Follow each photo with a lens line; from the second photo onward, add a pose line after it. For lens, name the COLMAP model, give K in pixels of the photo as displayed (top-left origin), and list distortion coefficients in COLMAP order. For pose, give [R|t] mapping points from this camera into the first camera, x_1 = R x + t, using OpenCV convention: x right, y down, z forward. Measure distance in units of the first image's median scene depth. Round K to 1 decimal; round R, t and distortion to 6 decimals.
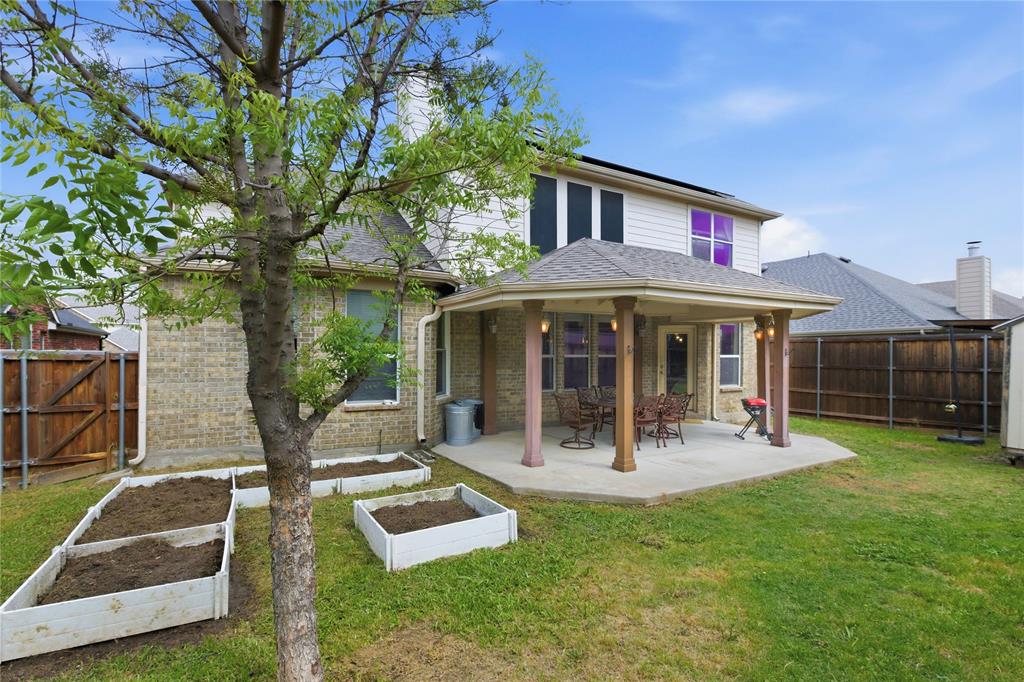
lens RADIAL K [[488.9, 0, 497.1], [0, 488.9, 355.5], [0, 0, 1]] dist [-0.011010, 0.002807]
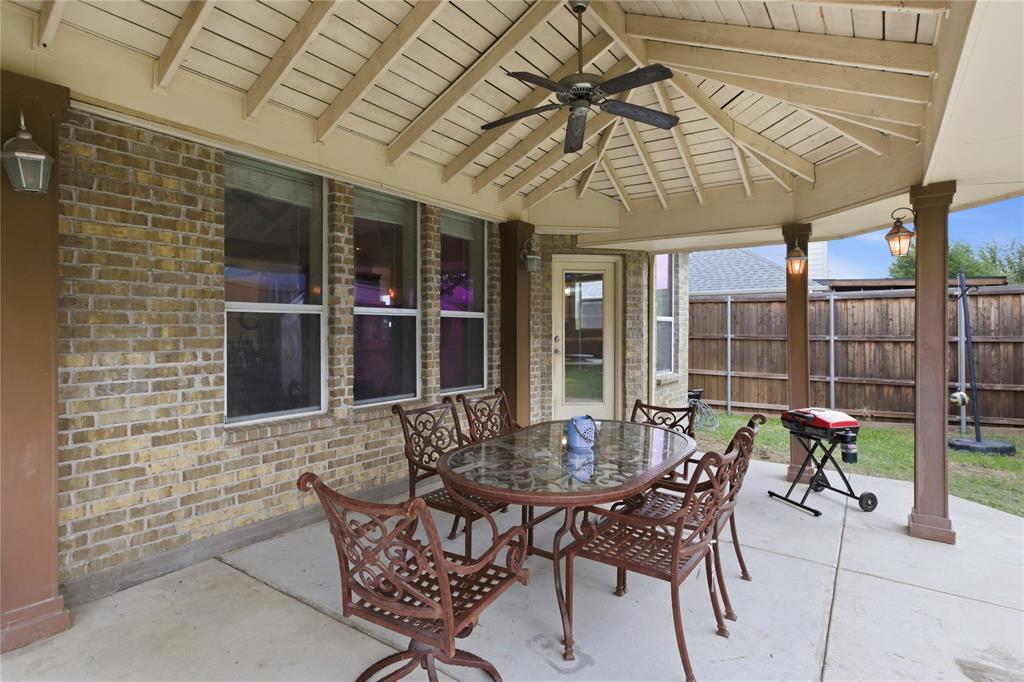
lens RADIAL K [[524.9, 0, 507.3], [0, 524.9, 328.0], [0, 0, 1]] dist [-0.008833, 0.000097]
pose [[0.906417, -0.001222, 0.422383, 0.078766], [0.004326, 0.999970, -0.006390, 0.016978], [-0.422363, 0.007619, 0.906395, 0.614600]]
